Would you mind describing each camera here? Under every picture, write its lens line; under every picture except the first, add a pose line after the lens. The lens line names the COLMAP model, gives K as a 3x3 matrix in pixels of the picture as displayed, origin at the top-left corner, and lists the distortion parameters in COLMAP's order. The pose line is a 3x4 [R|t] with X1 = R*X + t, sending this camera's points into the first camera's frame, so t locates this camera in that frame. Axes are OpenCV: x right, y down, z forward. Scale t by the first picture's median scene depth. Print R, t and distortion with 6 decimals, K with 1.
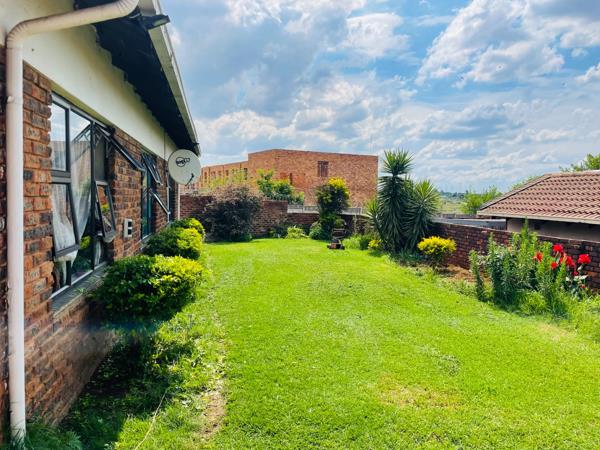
lens RADIAL K [[455.2, 0, 300.9], [0, 455.2, 223.9], [0, 0, 1]] dist [0.053168, -0.060761]
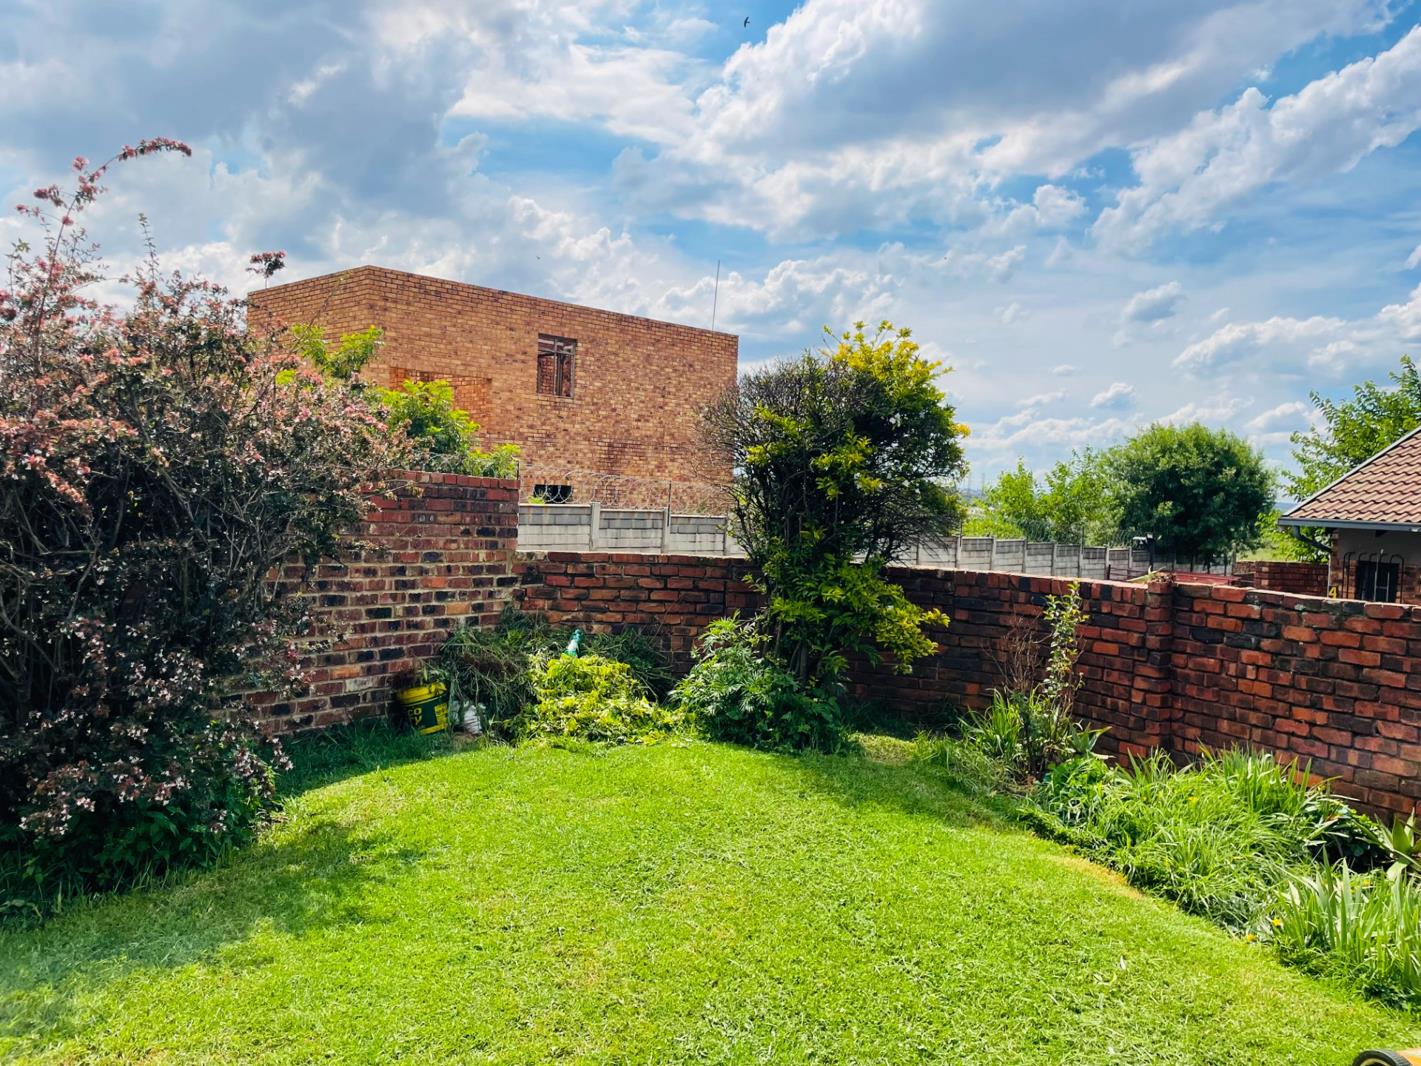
lens RADIAL K [[1078.0, 0, 704.0], [0, 1078.0, 532.5], [0, 0, 1]] dist [0.053168, -0.060761]
pose [[0.960453, 0.006911, 0.278356, -0.073785], [-0.003248, 0.999902, -0.013619, -0.027903], [-0.278423, 0.012177, 0.960381, 0.651632]]
